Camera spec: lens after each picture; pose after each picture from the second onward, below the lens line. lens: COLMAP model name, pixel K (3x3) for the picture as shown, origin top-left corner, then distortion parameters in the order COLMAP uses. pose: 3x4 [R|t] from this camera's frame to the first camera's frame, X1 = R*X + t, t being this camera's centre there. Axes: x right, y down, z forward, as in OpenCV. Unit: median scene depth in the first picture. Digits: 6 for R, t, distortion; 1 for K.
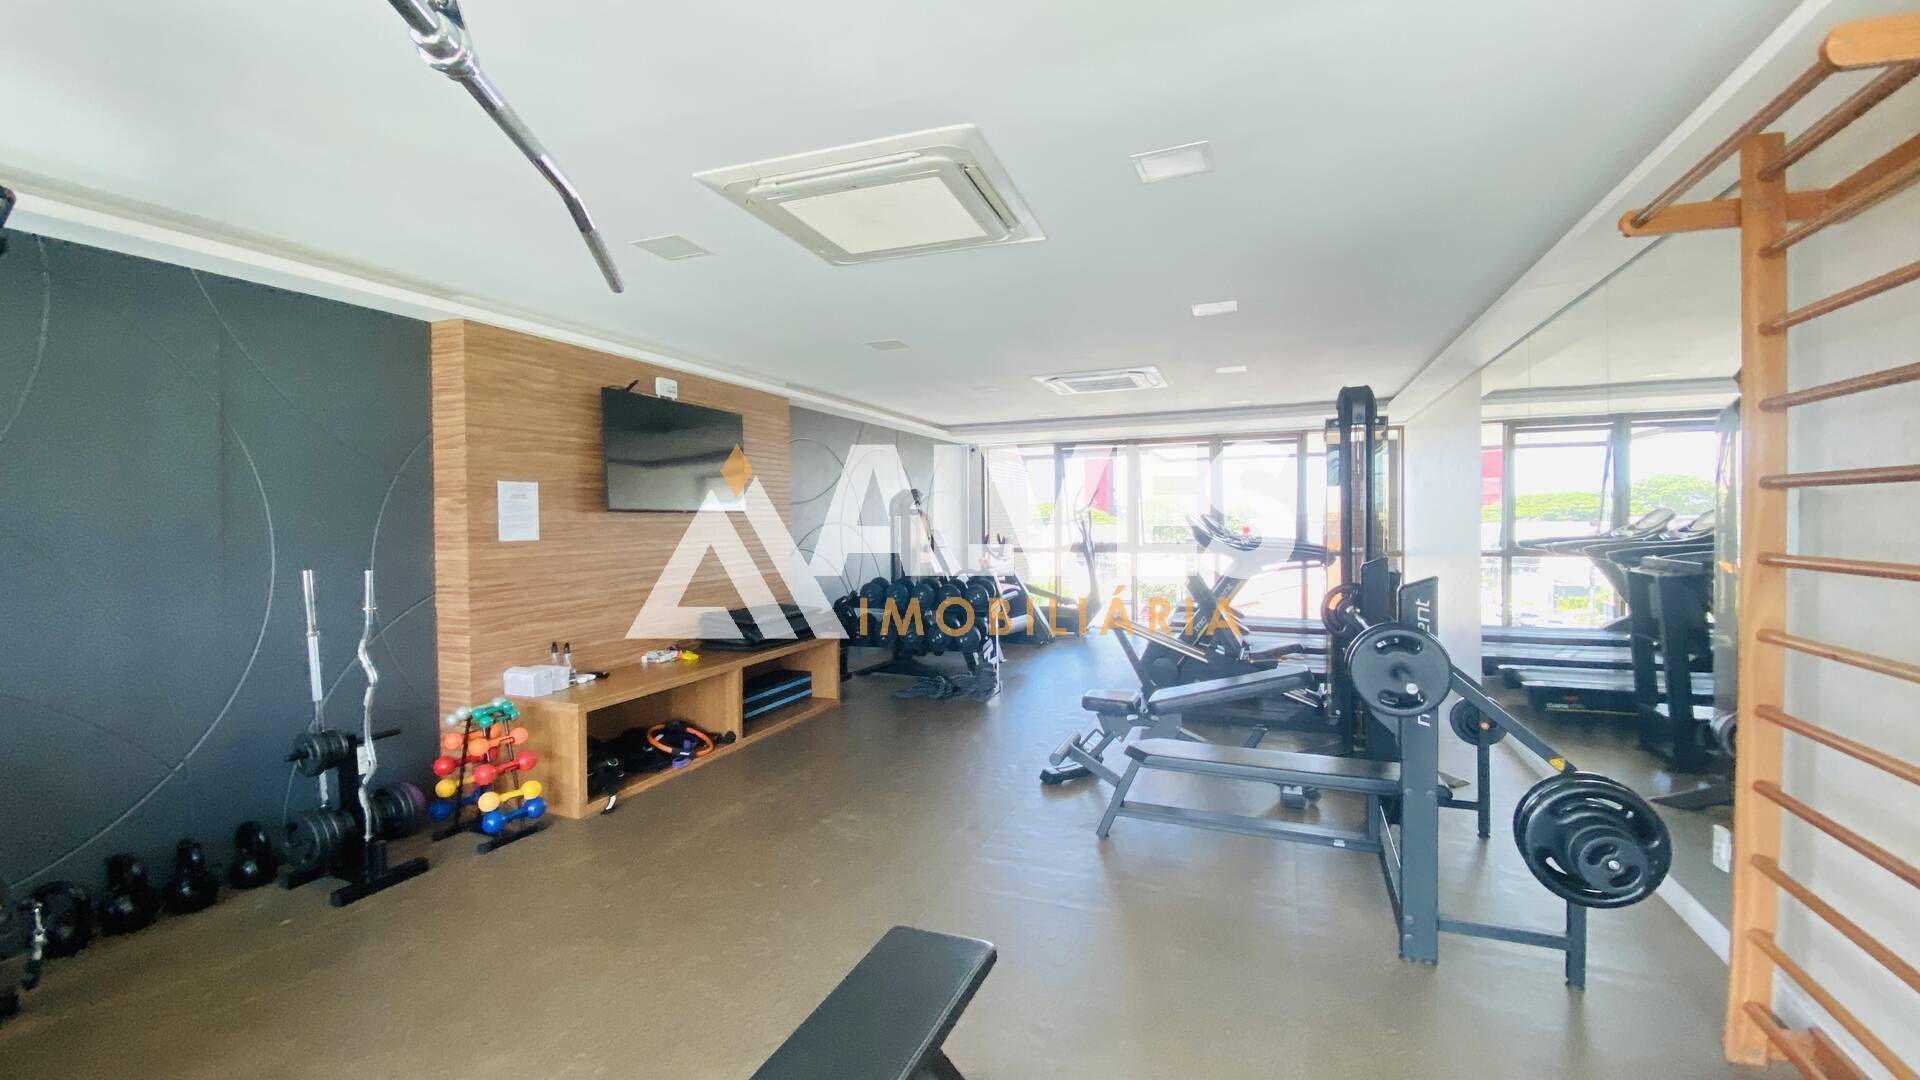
lens RADIAL K [[781.4, 0, 958.5], [0, 781.4, 529.9], [0, 0, 1]] dist [0.039596, -0.029819]
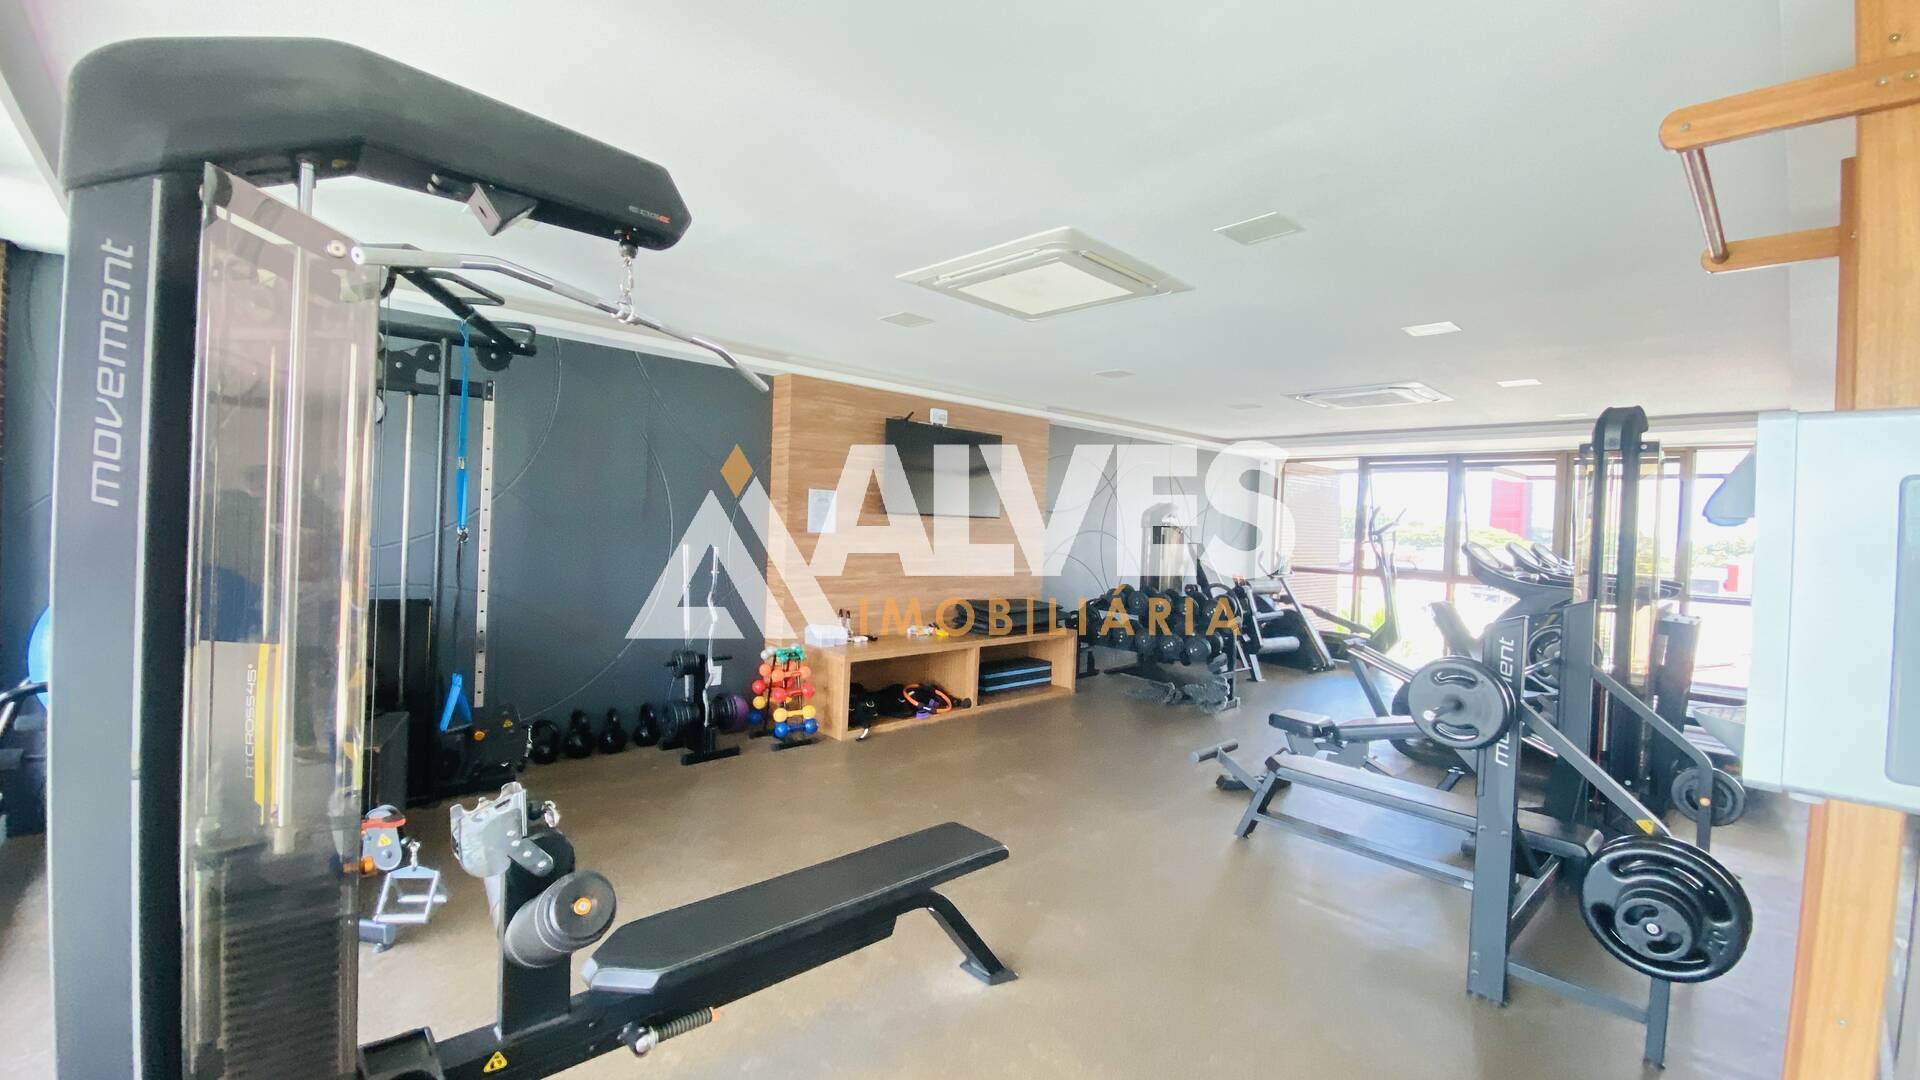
lens RADIAL K [[776.4, 0, 961.7], [0, 776.4, 530.8], [0, 0, 1]] dist [0.106716, -0.072049]
pose [[0.906166, 0.050469, -0.419901, 0.246560], [-0.053634, 0.998551, 0.004272, -0.009164], [0.419508, 0.018650, 0.907560, -0.132833]]
